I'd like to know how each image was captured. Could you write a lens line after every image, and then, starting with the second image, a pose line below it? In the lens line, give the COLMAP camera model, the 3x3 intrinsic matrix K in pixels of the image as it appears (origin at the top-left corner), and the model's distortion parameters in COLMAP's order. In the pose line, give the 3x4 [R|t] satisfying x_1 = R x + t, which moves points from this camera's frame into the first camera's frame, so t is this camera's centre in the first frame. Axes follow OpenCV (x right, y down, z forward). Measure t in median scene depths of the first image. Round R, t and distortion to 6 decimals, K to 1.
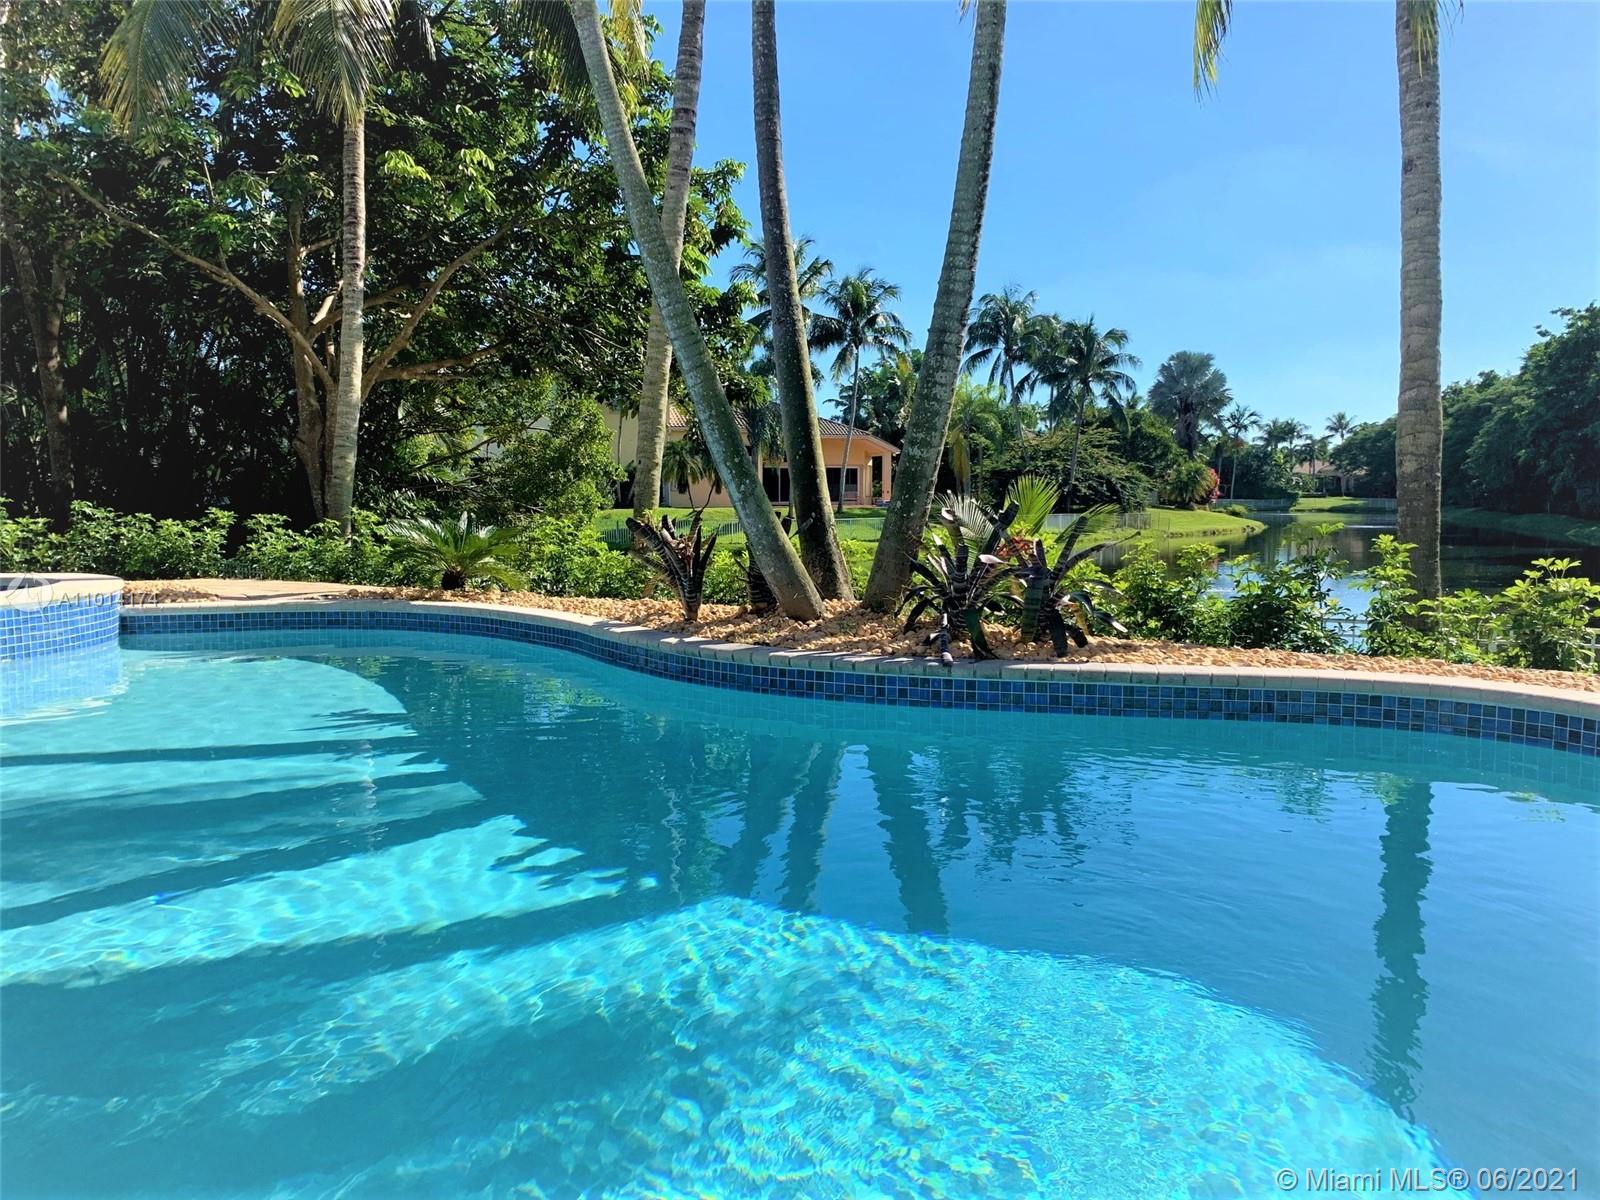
lens RADIAL K [[1220.1, 0, 802.4], [0, 1220.1, 607.0], [0, 0, 1]] dist [0.004321, -0.000811]
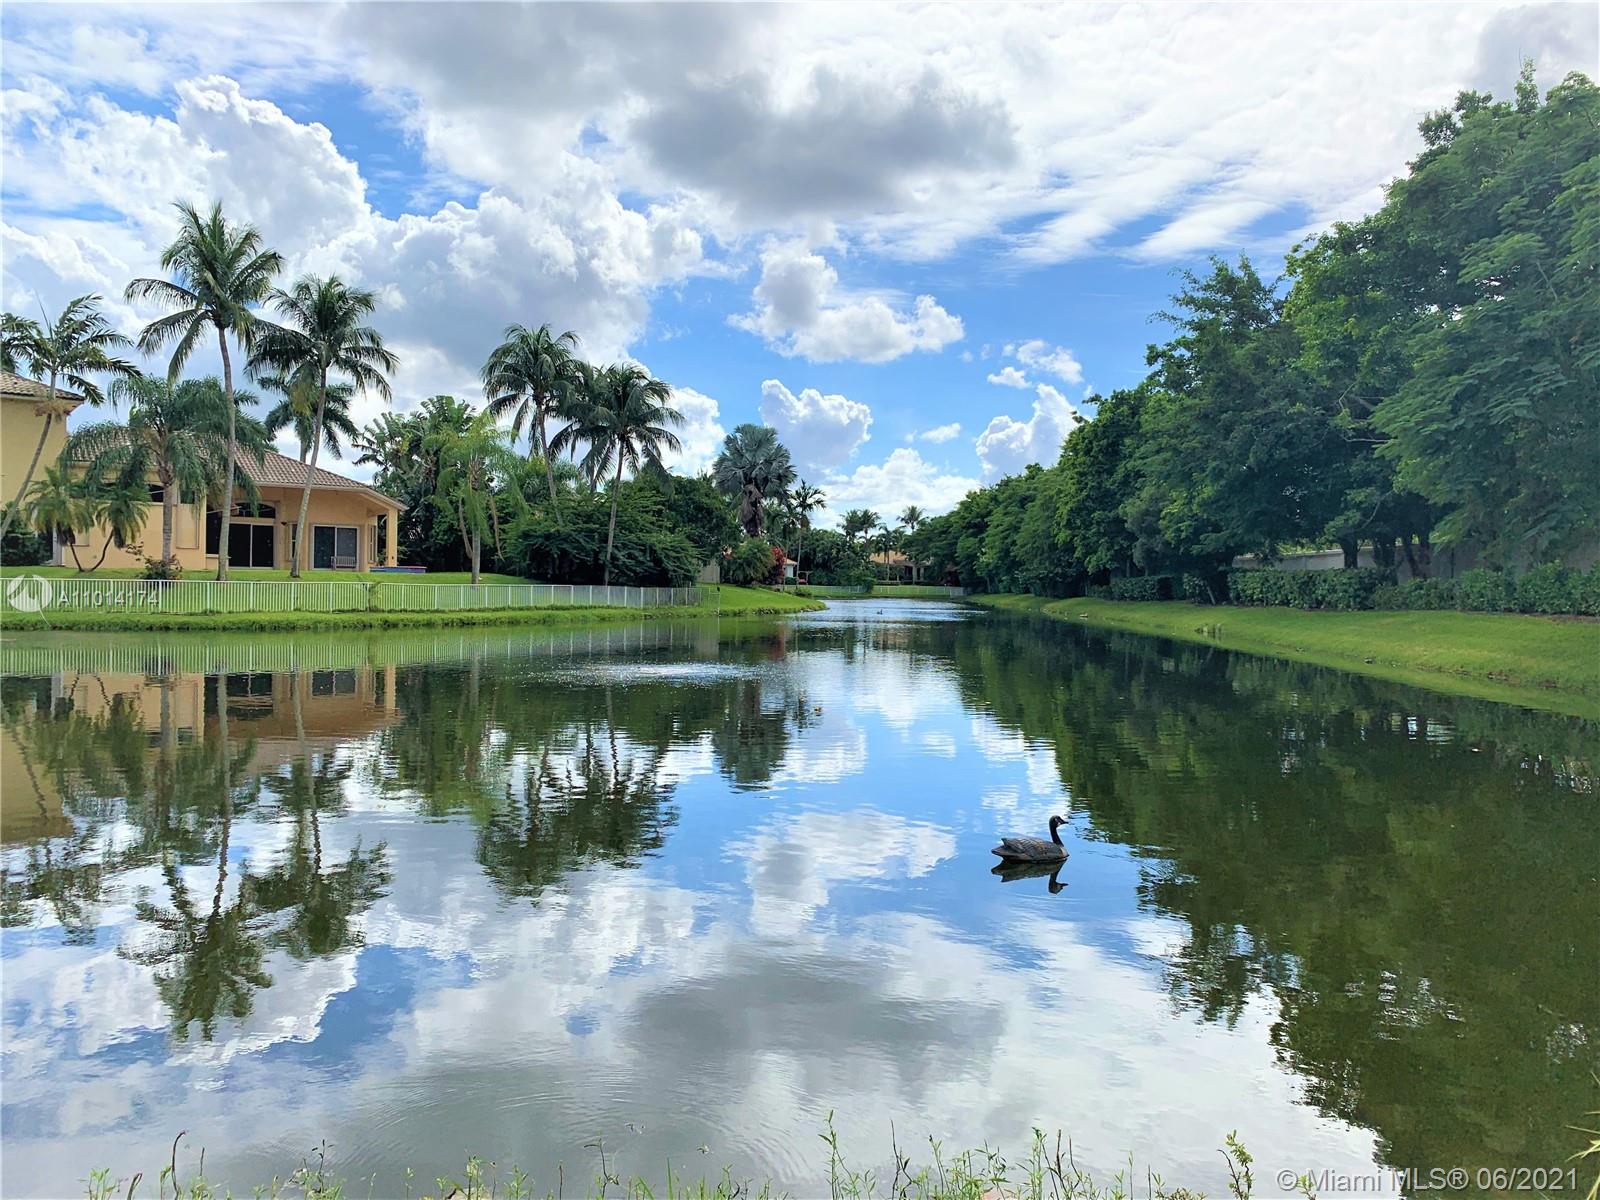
lens RADIAL K [[1220.1, 0, 797.6], [0, 1220.1, 597.5], [0, 0, 1]] dist [0.004321, -0.000811]
pose [[0.952933, 0.019250, 0.302569, 0.064084], [0.005731, 0.996660, -0.081459, 0.003982], [-0.303127, 0.079358, 0.949640, 0.093675]]
